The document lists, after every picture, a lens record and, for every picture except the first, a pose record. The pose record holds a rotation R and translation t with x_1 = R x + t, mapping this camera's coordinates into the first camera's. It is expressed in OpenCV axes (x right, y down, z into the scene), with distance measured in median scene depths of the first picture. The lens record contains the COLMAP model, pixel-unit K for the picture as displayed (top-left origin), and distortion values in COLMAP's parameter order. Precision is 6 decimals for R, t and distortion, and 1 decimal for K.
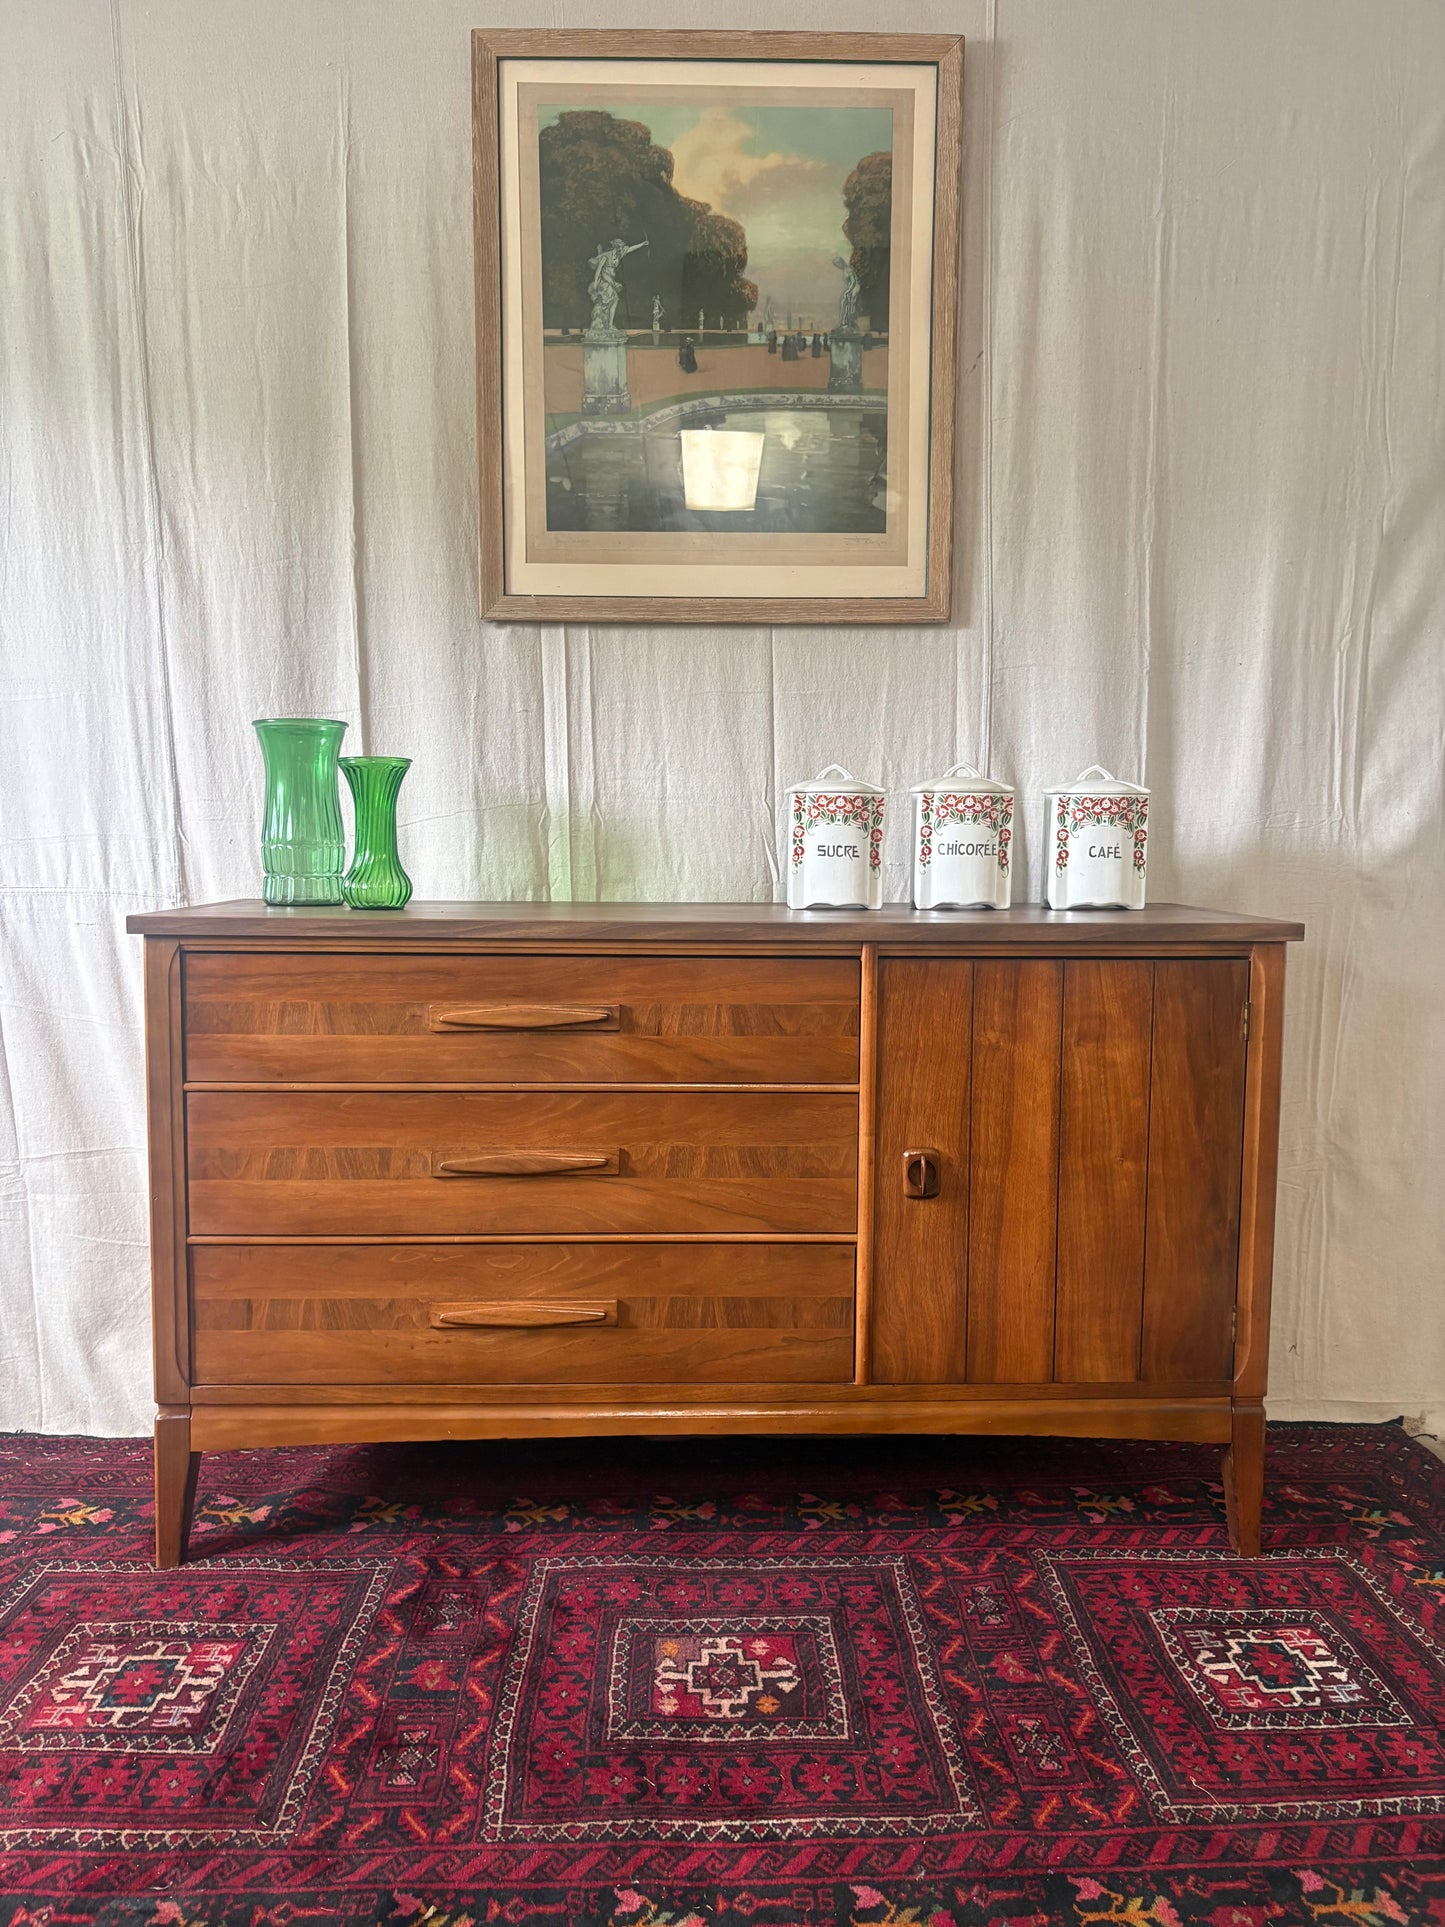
lens RADIAL K [[1441.0, 0, 721.0], [0, 1441.0, 976.7], [0, 0, 1]] dist [0.066112, -0.077605]
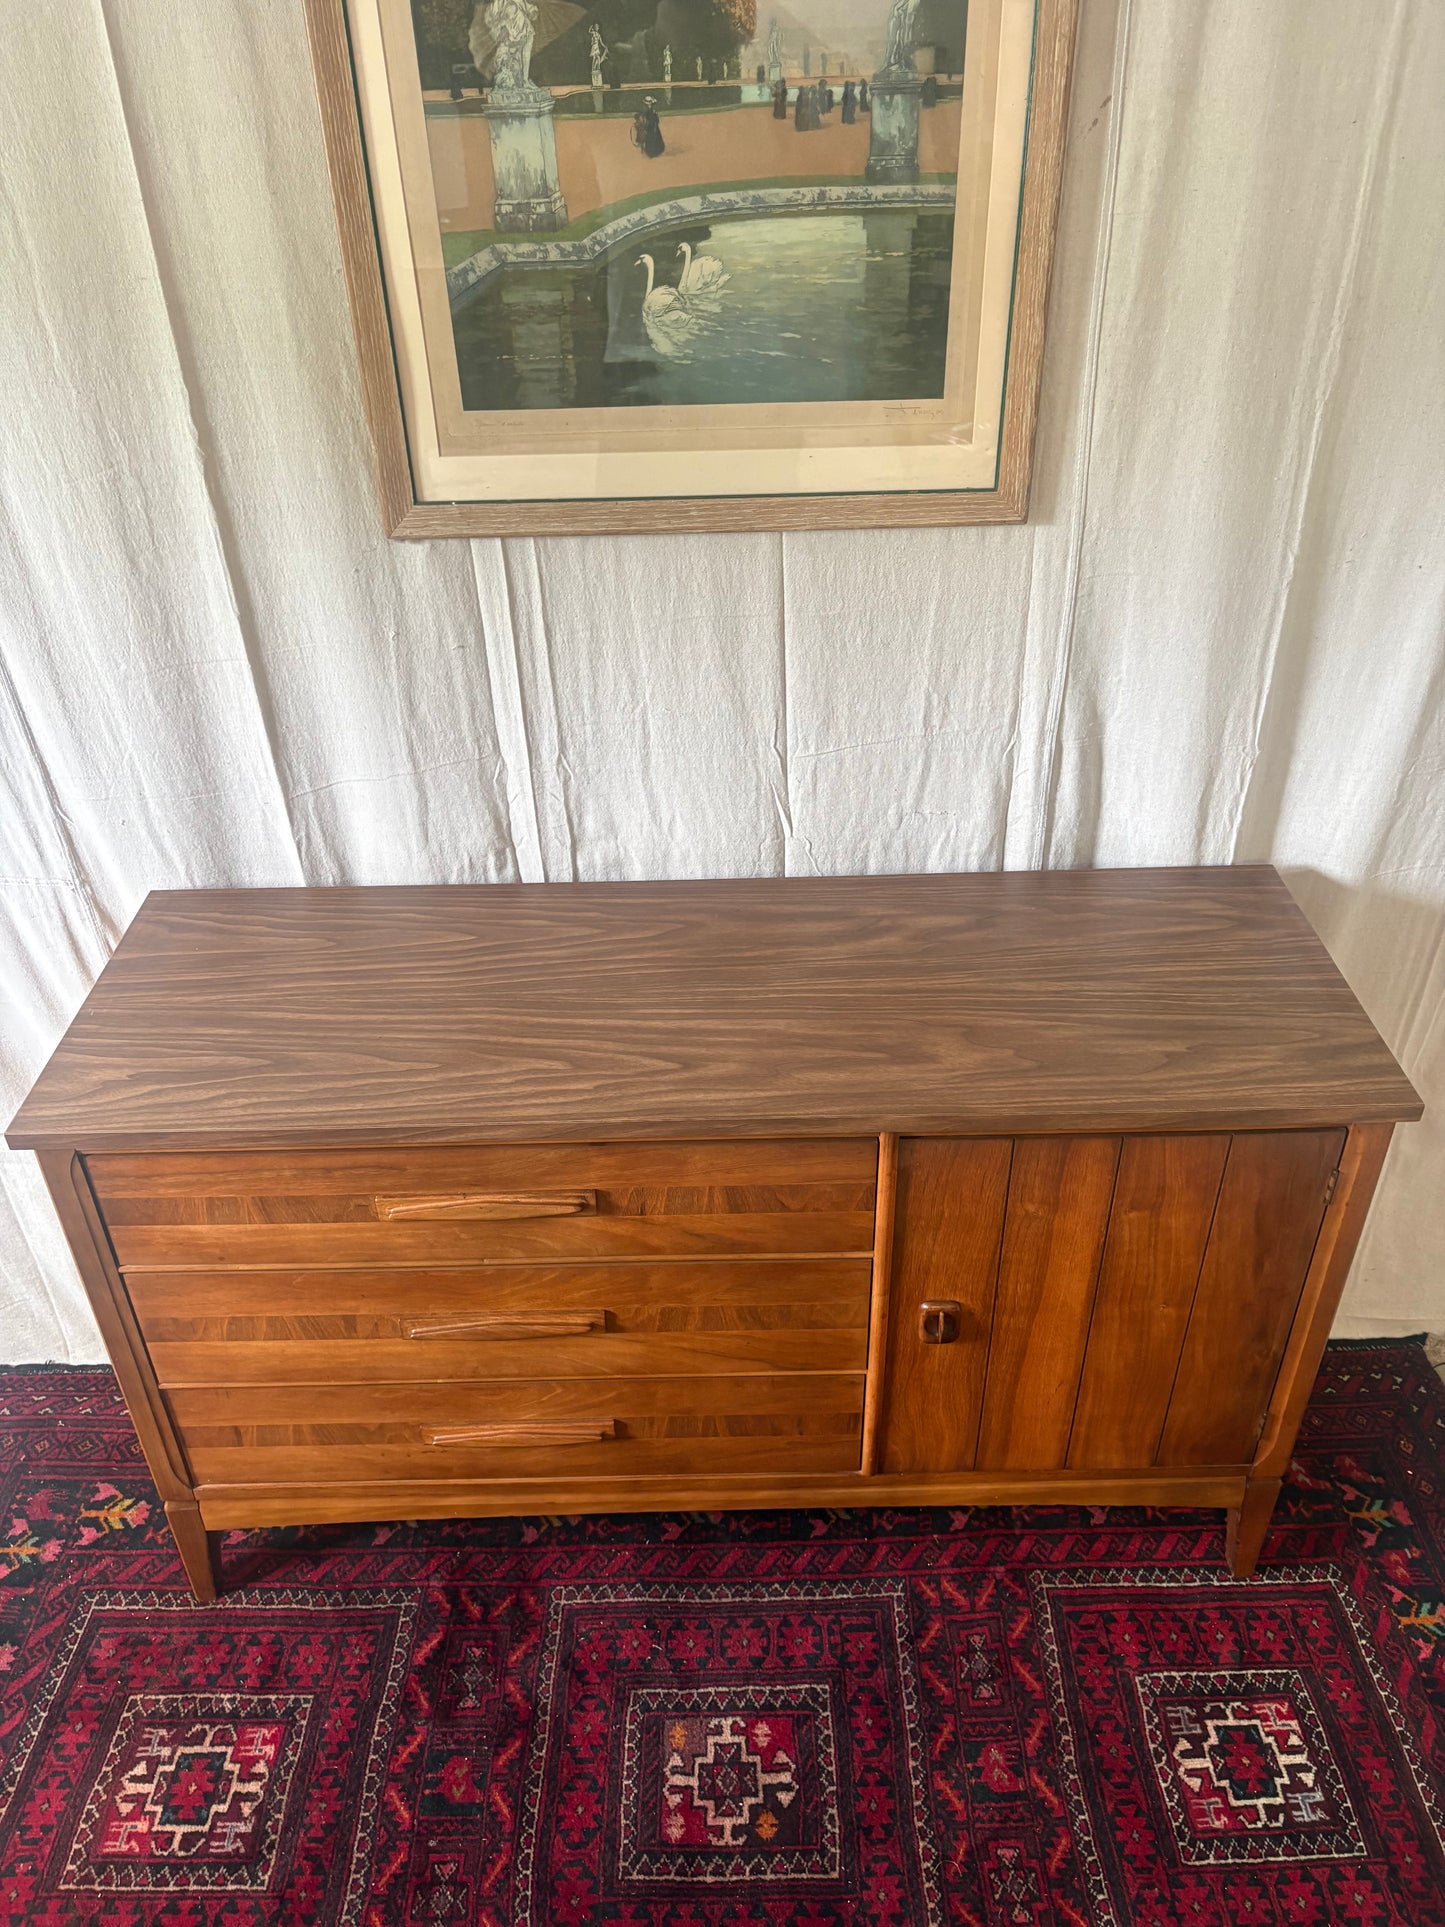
lens RADIAL K [[1441.0, 0, 721.0], [0, 1441.0, 976.7], [0, 0, 1]] dist [0.066112, -0.077605]
pose [[0.999313, -0.007716, -0.036259, 0.036383], [0.024308, 0.874863, 0.483760, -0.499457], [0.027989, -0.484308, 0.874450, 0.306067]]
